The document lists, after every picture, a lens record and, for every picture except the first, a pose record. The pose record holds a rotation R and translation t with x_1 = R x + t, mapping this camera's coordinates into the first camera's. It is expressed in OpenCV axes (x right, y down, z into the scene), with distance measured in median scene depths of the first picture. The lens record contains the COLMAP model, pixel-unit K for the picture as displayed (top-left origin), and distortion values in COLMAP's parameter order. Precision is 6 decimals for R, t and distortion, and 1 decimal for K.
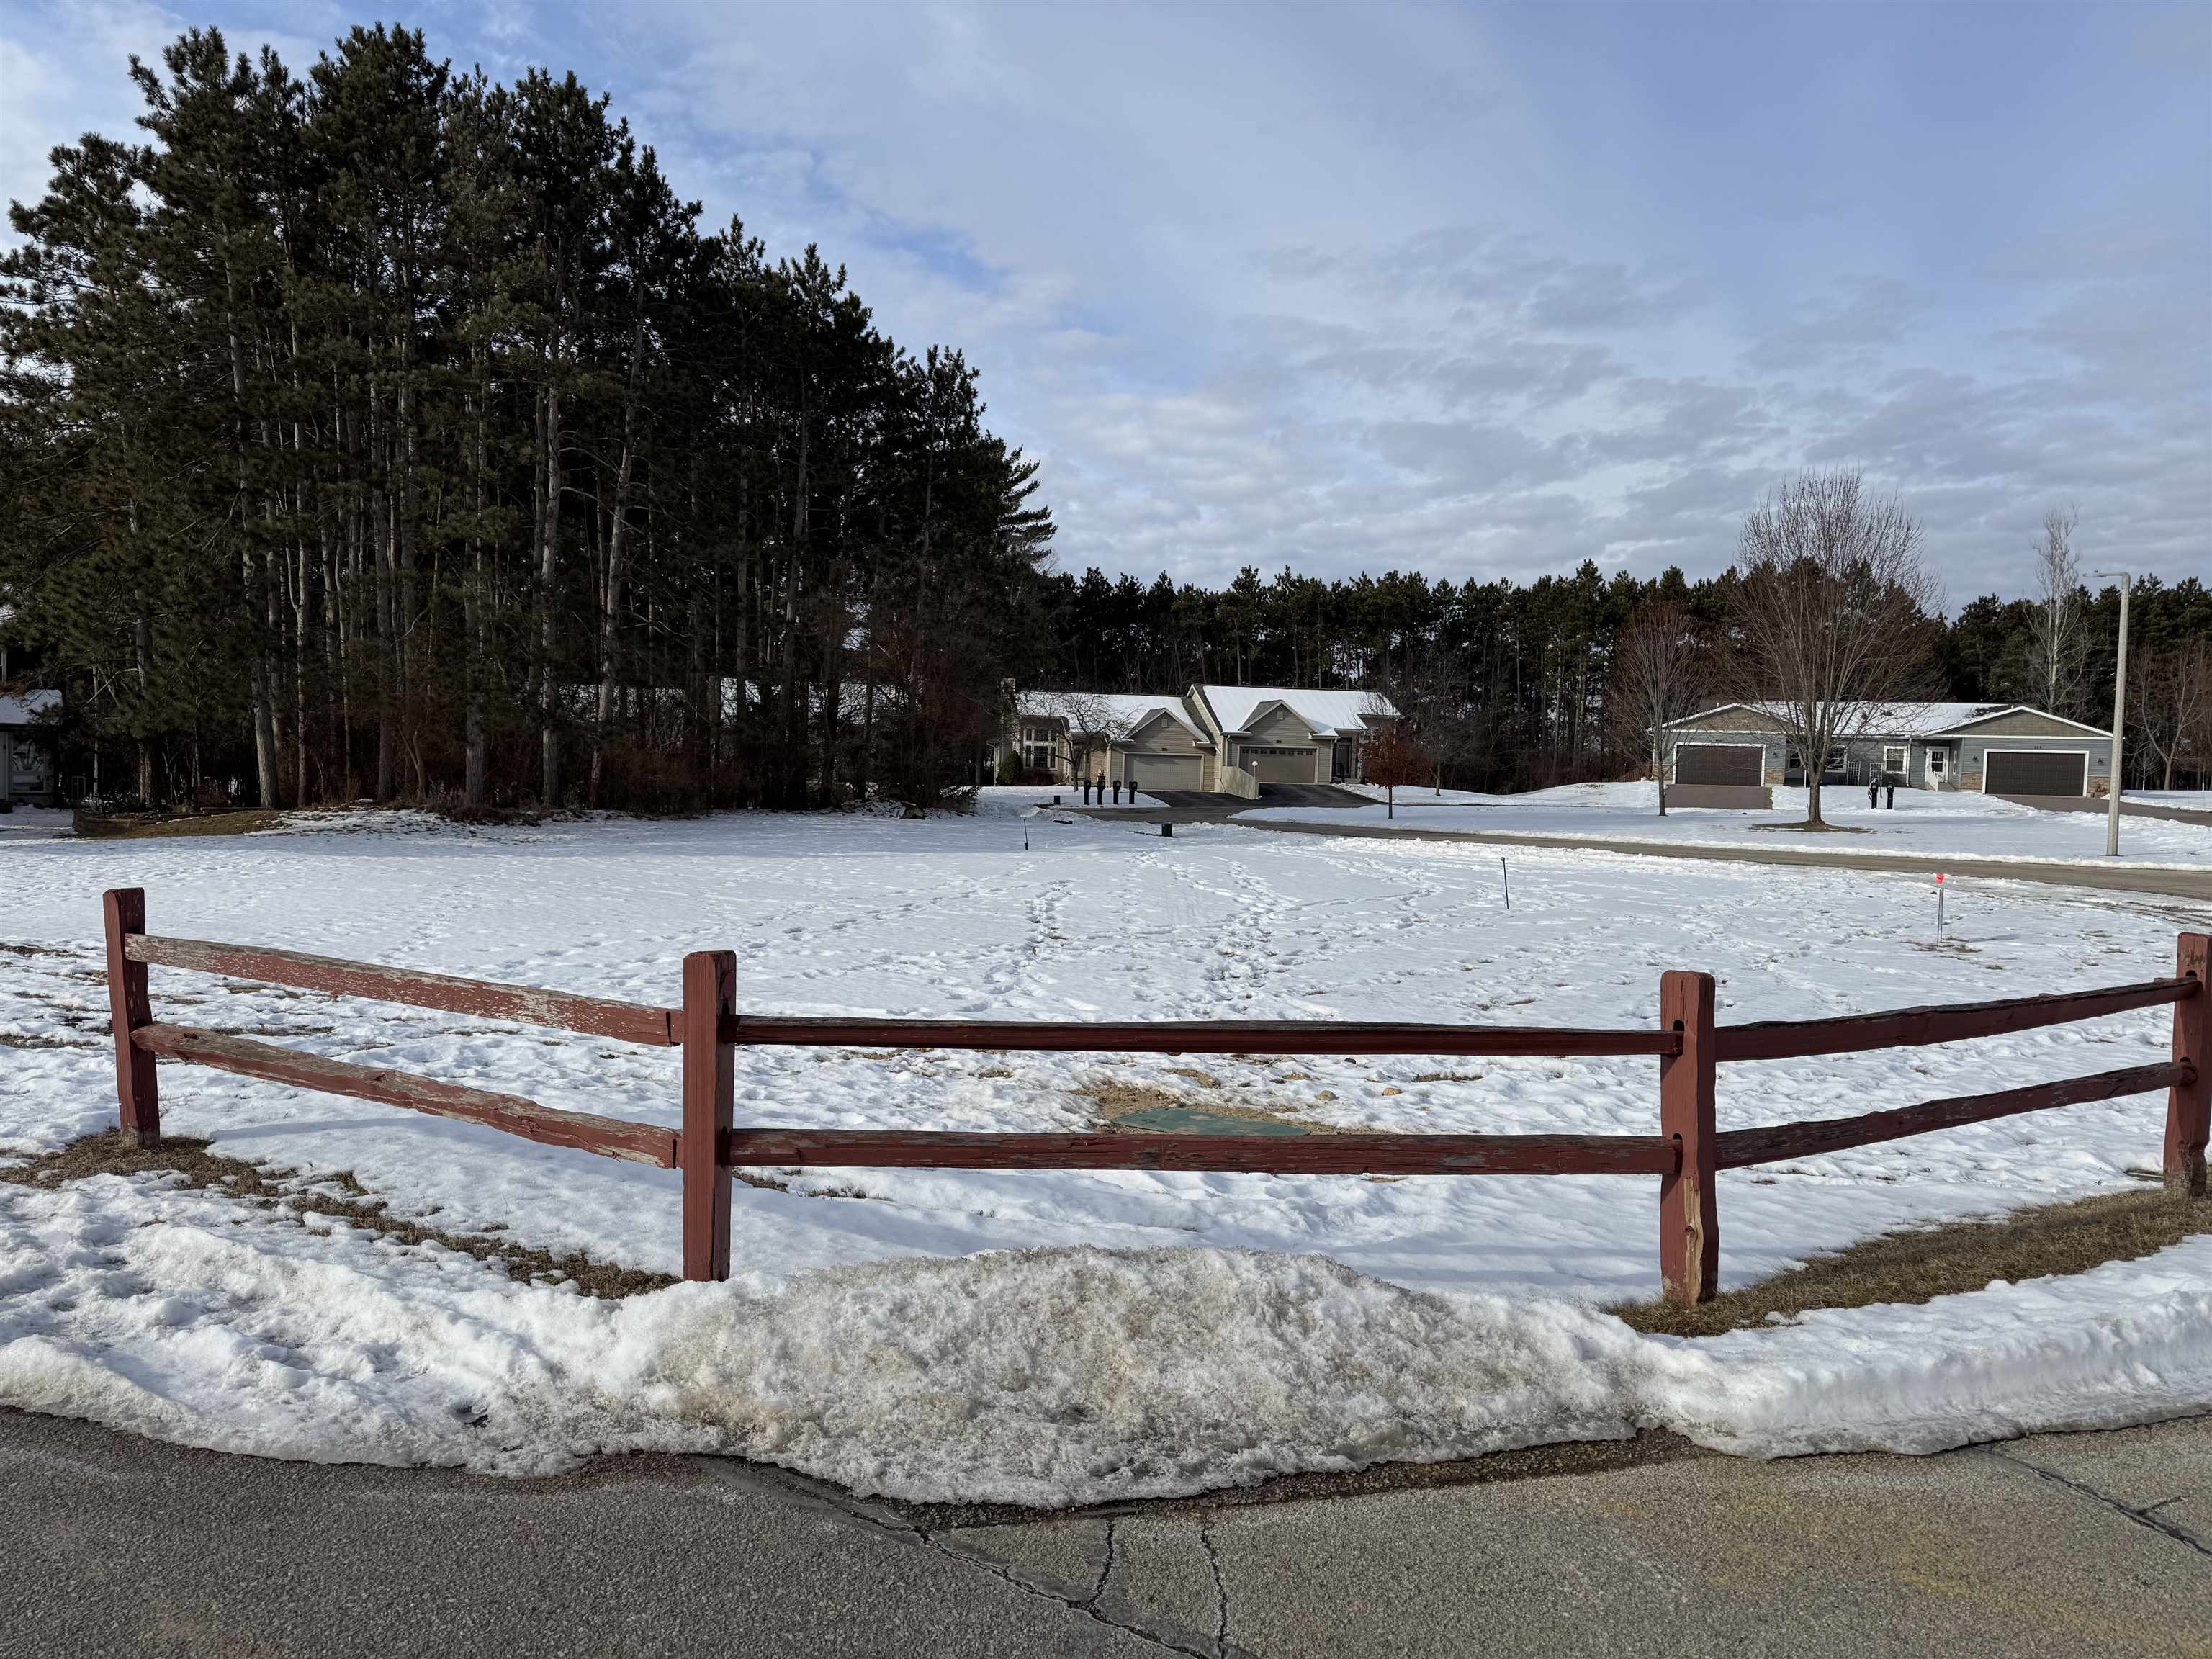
lens RADIAL K [[1645.3, 0, 1101.7], [0, 1645.3, 837.8], [0, 0, 1]] dist [0.099624, -0.102188]
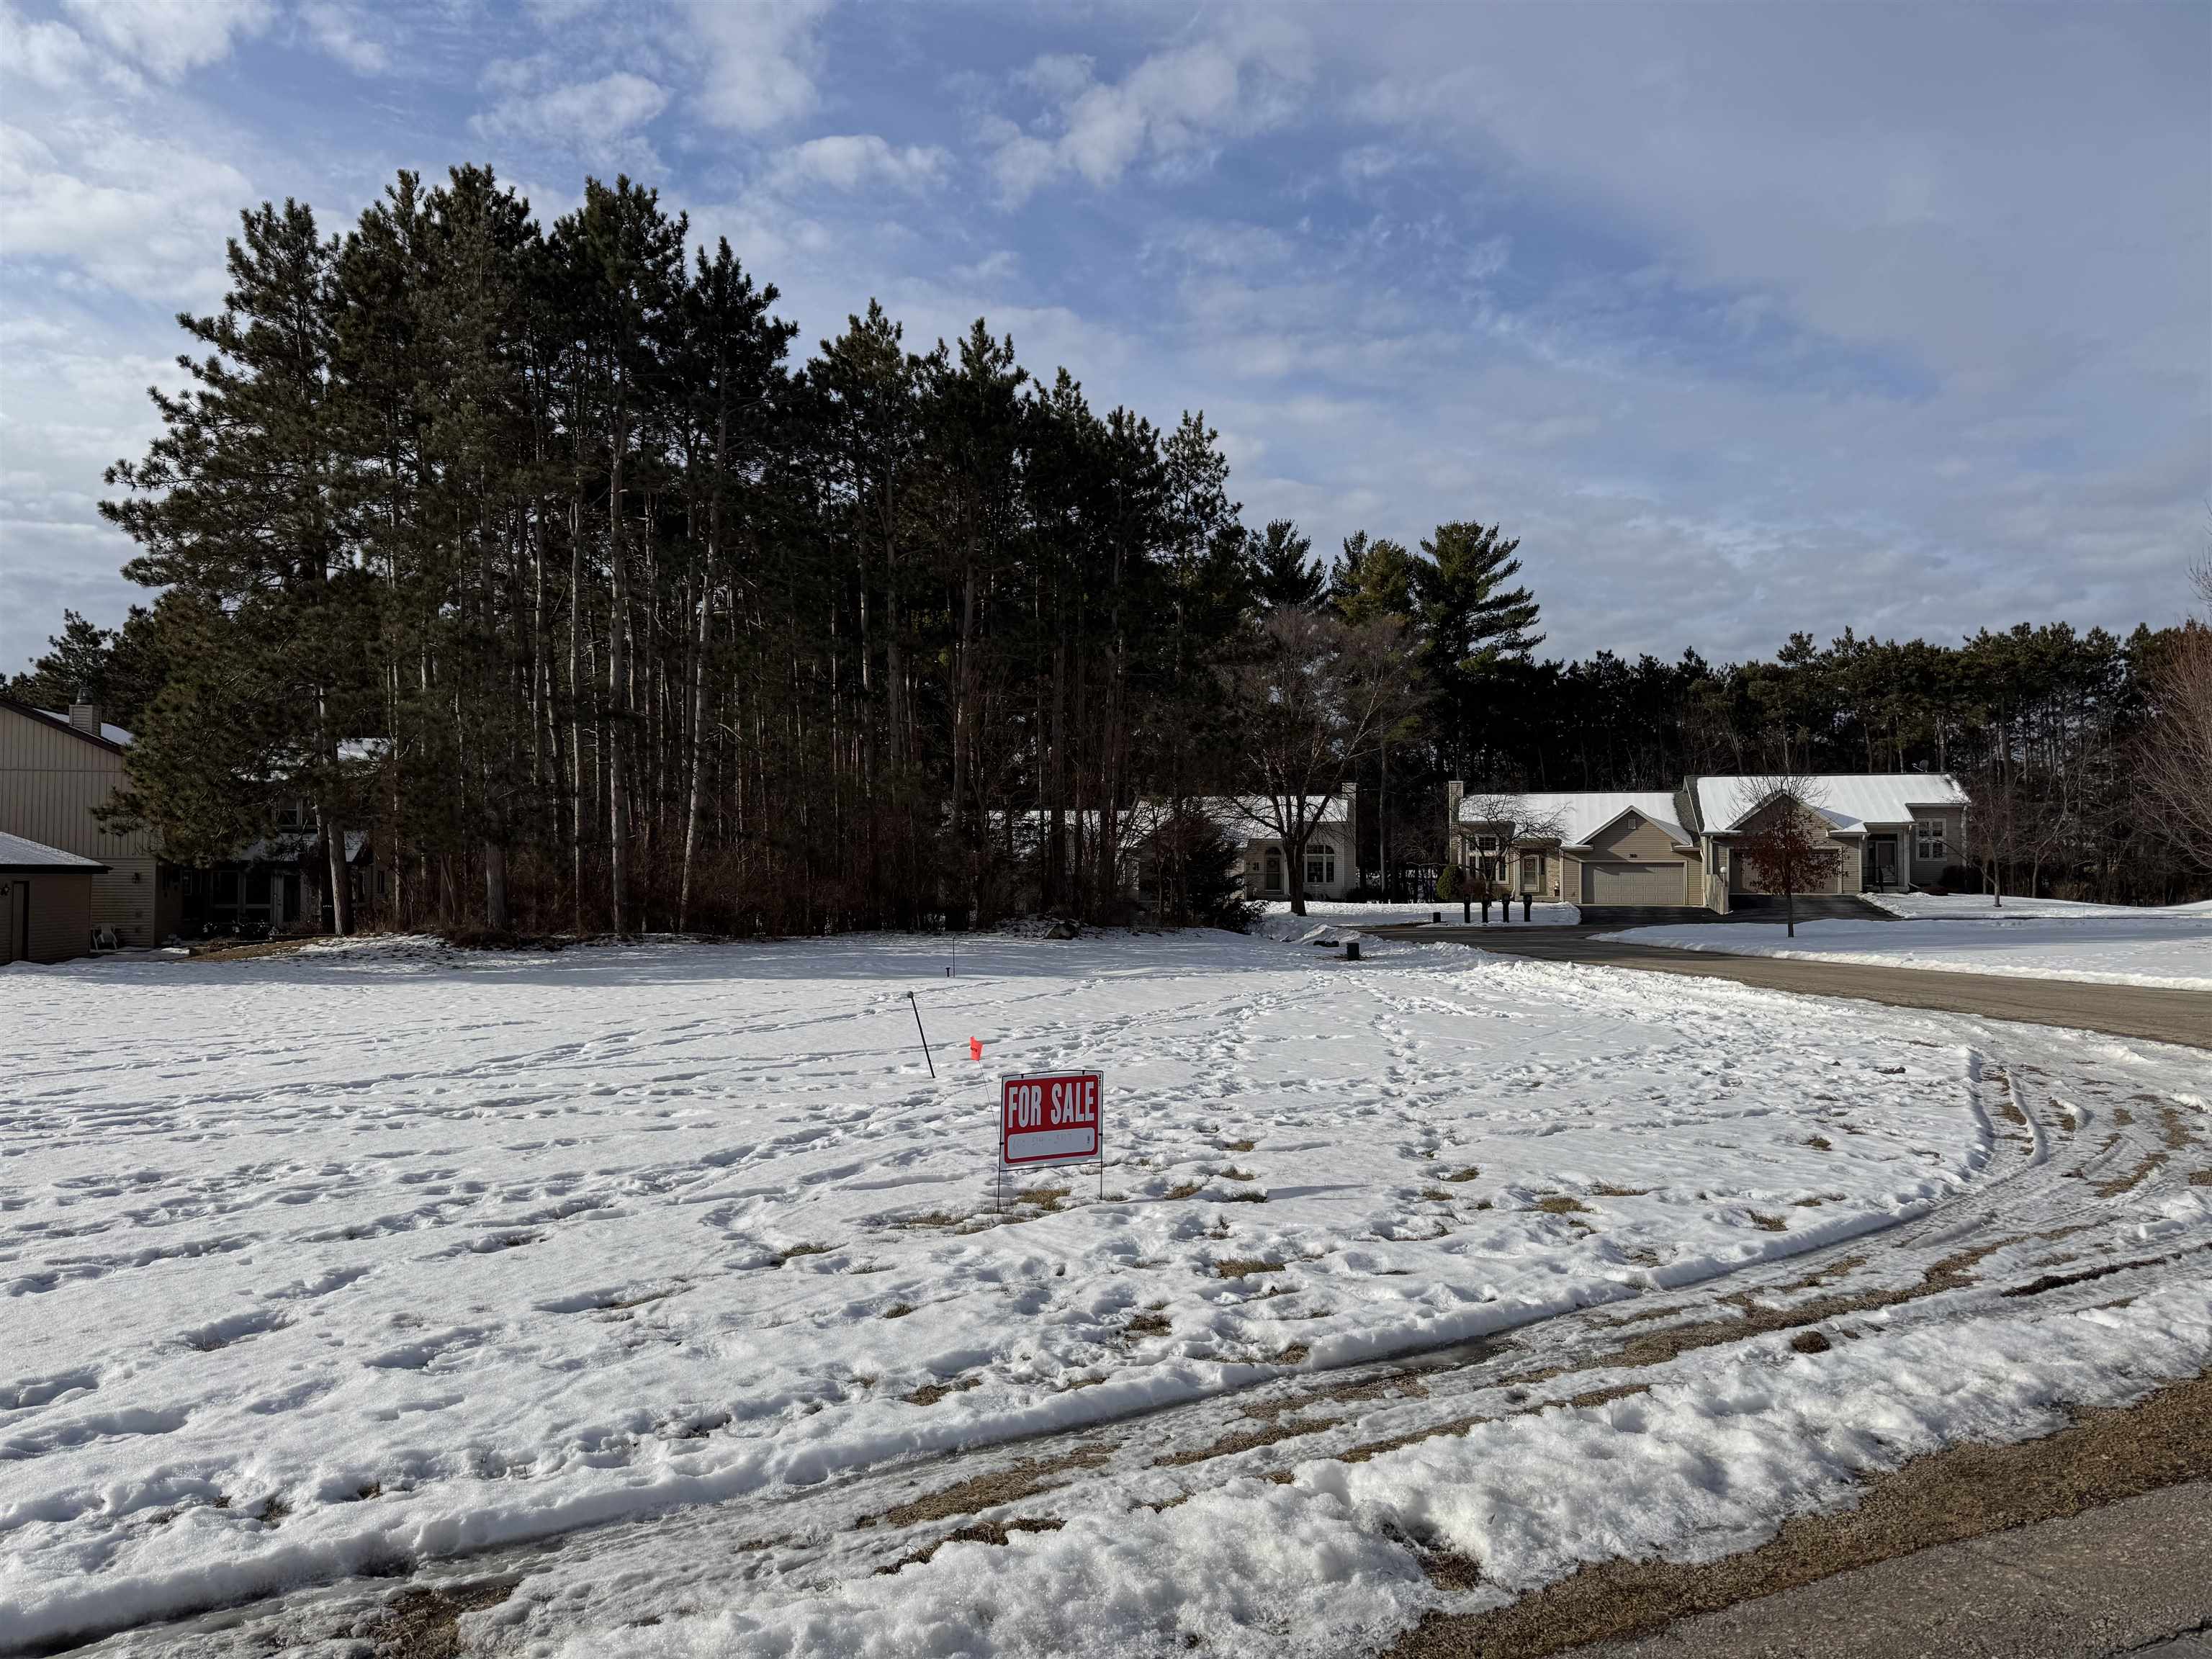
lens RADIAL K [[1645.3, 0, 1130.0], [0, 1645.3, 815.9], [0, 0, 1]] dist [0.099624, -0.102188]
pose [[0.901901, -0.041598, -0.429934, 0.168744], [0.002756, 0.995886, -0.090576, 0.001384], [0.431933, 0.080506, 0.898305, 0.135984]]
